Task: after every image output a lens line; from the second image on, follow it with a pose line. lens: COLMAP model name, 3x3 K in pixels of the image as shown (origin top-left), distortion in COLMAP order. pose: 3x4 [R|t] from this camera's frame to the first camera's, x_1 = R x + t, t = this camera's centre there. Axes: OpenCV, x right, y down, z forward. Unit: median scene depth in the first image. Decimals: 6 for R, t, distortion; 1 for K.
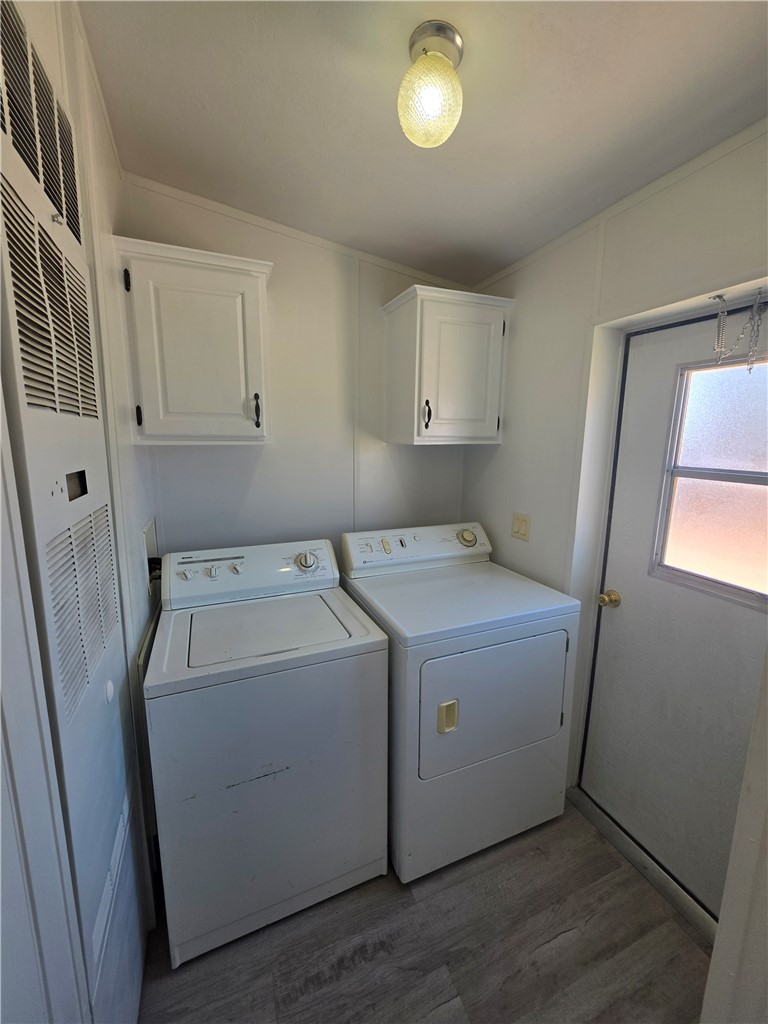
lens RADIAL K [[412.0, 0, 384.8], [0, 412.0, 507.7], [0, 0, 1]] dist [-0.006175, 0.001450]
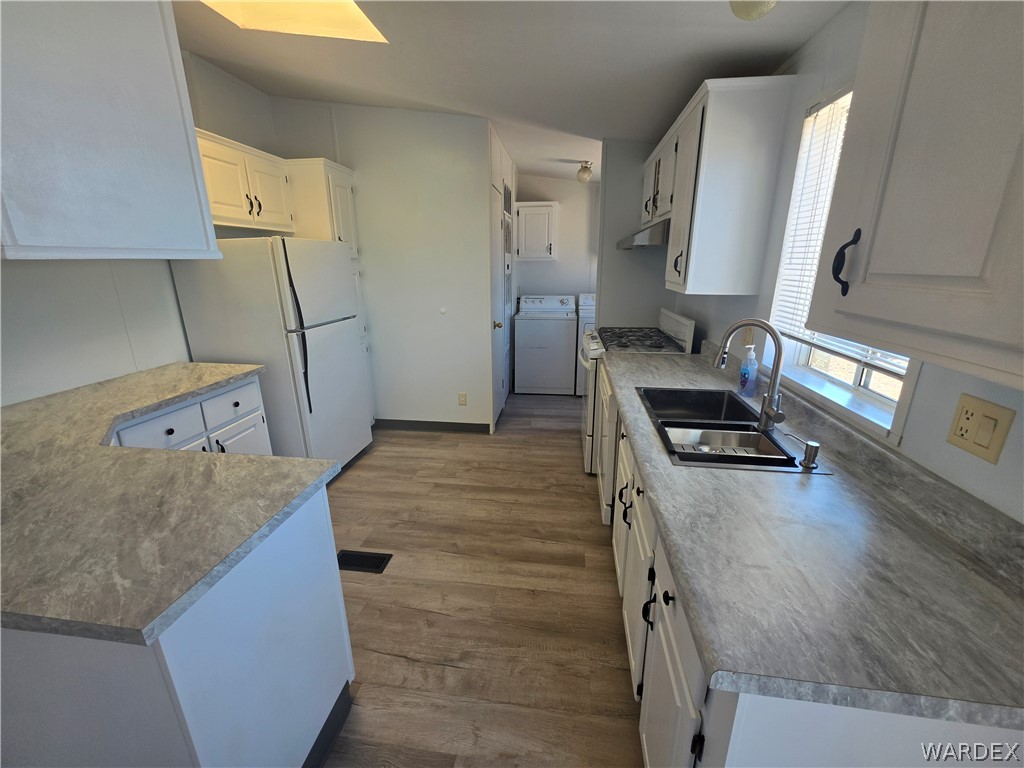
lens RADIAL K [[412.0, 0, 508.4], [0, 412.0, 385.8], [0, 0, 1]] dist [-0.006175, 0.001450]
pose [[0.863064, 0.131655, -0.487635, 0.908809], [-0.072881, 0.987789, 0.137699, 0.324833], [0.499809, -0.083304, 0.862120, -1.646999]]
